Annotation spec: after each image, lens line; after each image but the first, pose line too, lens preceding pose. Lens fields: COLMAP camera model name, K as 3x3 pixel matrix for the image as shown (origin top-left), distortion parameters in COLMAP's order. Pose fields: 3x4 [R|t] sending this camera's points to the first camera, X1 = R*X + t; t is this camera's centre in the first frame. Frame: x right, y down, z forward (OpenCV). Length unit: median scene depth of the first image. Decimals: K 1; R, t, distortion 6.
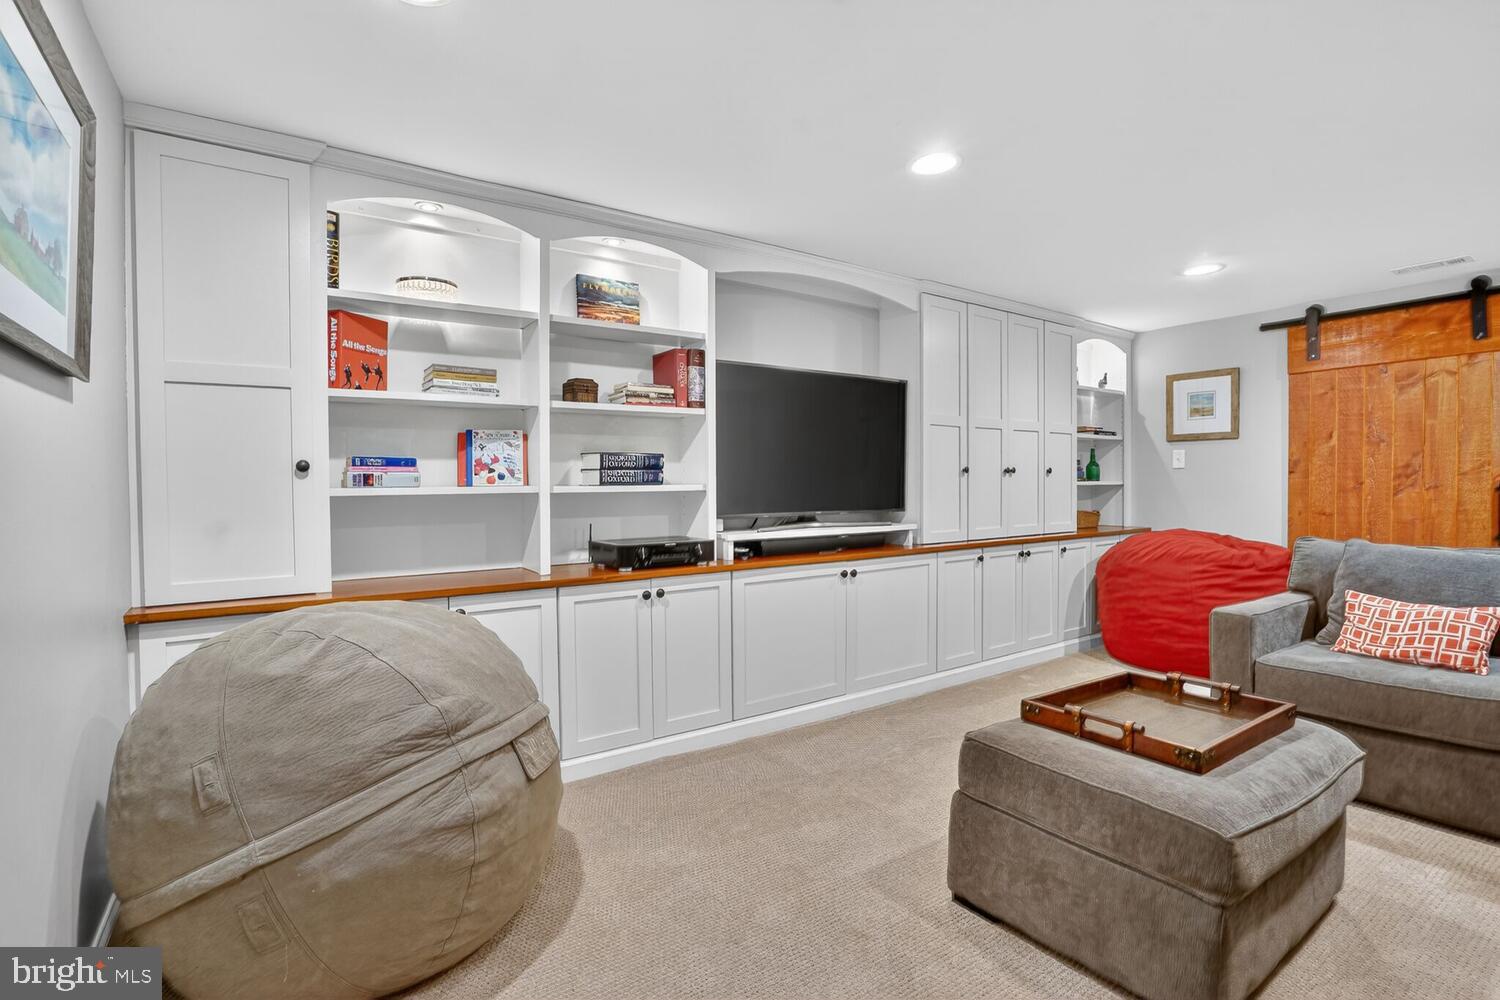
lens RADIAL K [[706.1, 0, 750.0], [0, 706.1, 500.0], [0, 0, 1]] dist [-0.064759, 0.027516]
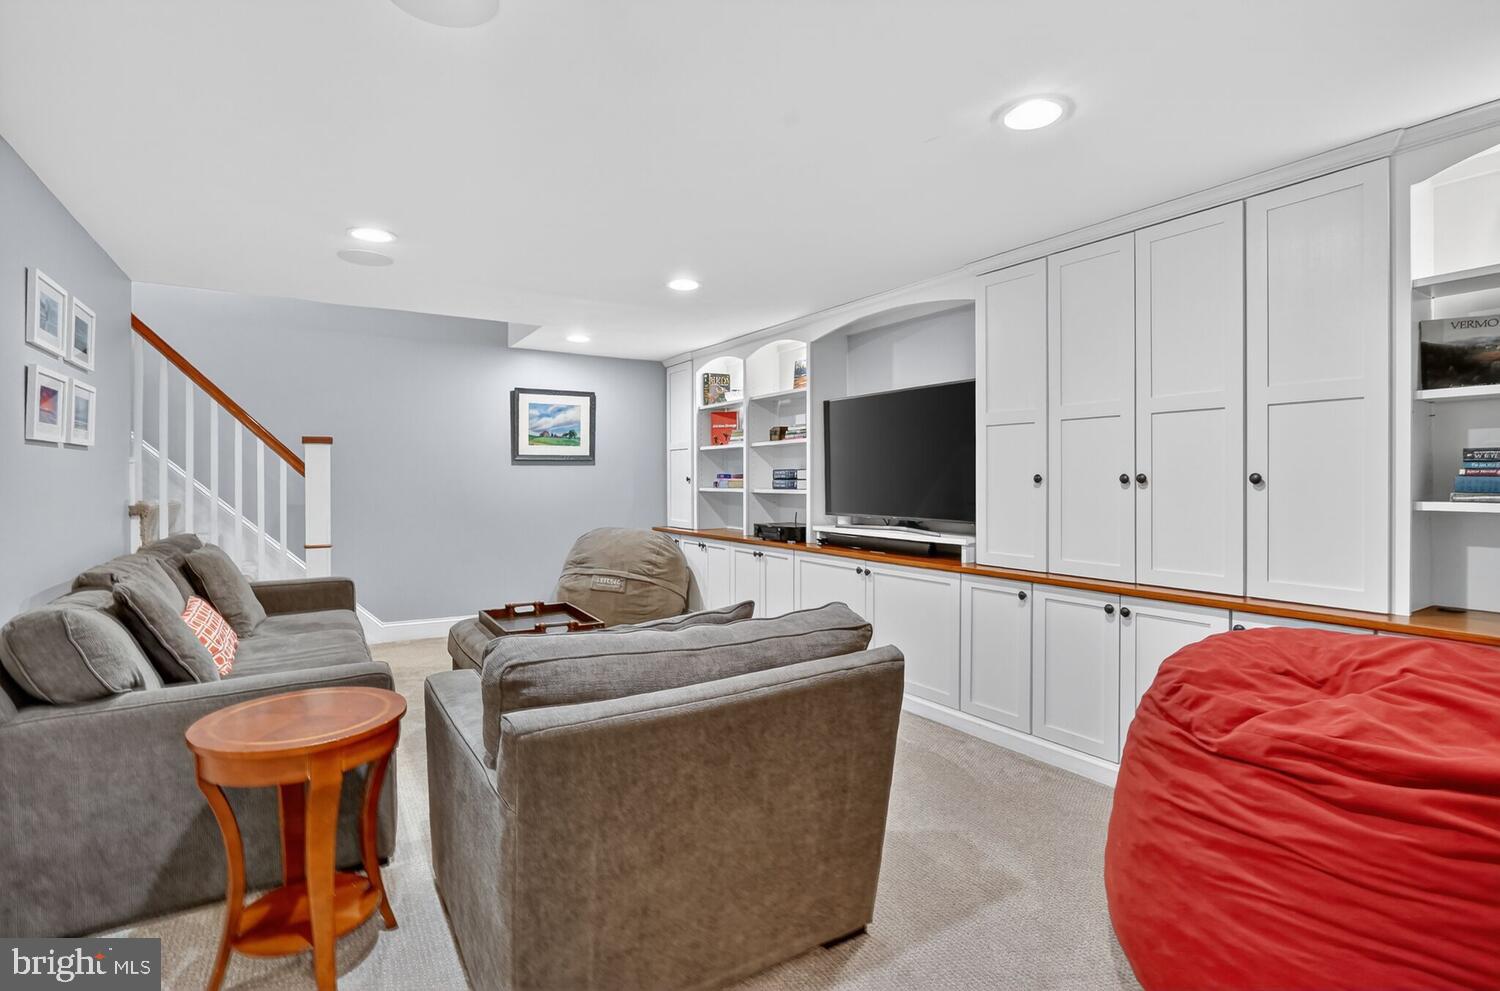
lens RADIAL K [[703.5, 0, 750.0], [0, 703.5, 495.5], [0, 0, 1]] dist [-0.060624, 0.025366]
pose [[-0.025678, 0.020482, -0.999460, 1.130150], [-0.039005, 0.999008, 0.021475, -0.030019], [0.998909, 0.039535, -0.024853, 0.753187]]
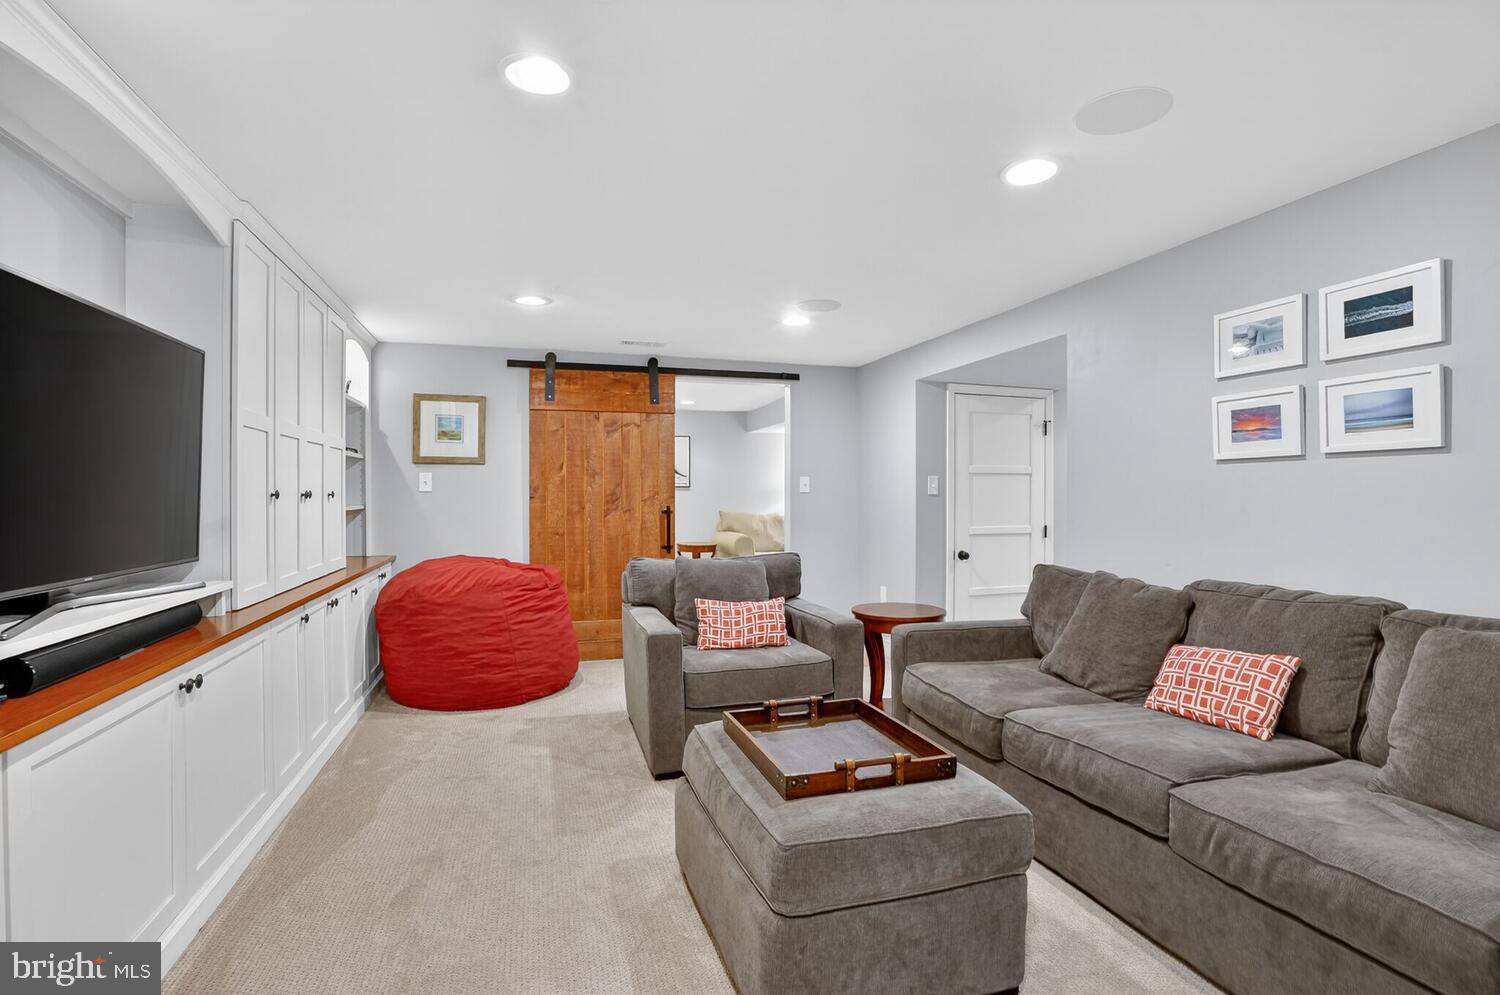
lens RADIAL K [[703.5, 0, 750.0], [0, 703.5, 497.5], [0, 0, 1]] dist [-0.060624, 0.025366]
pose [[0.292375, 0.003591, 0.956297, -0.212579], [0.019719, 0.999758, -0.009783, -0.024971], [-0.956100, 0.021718, 0.292233, 0.363755]]
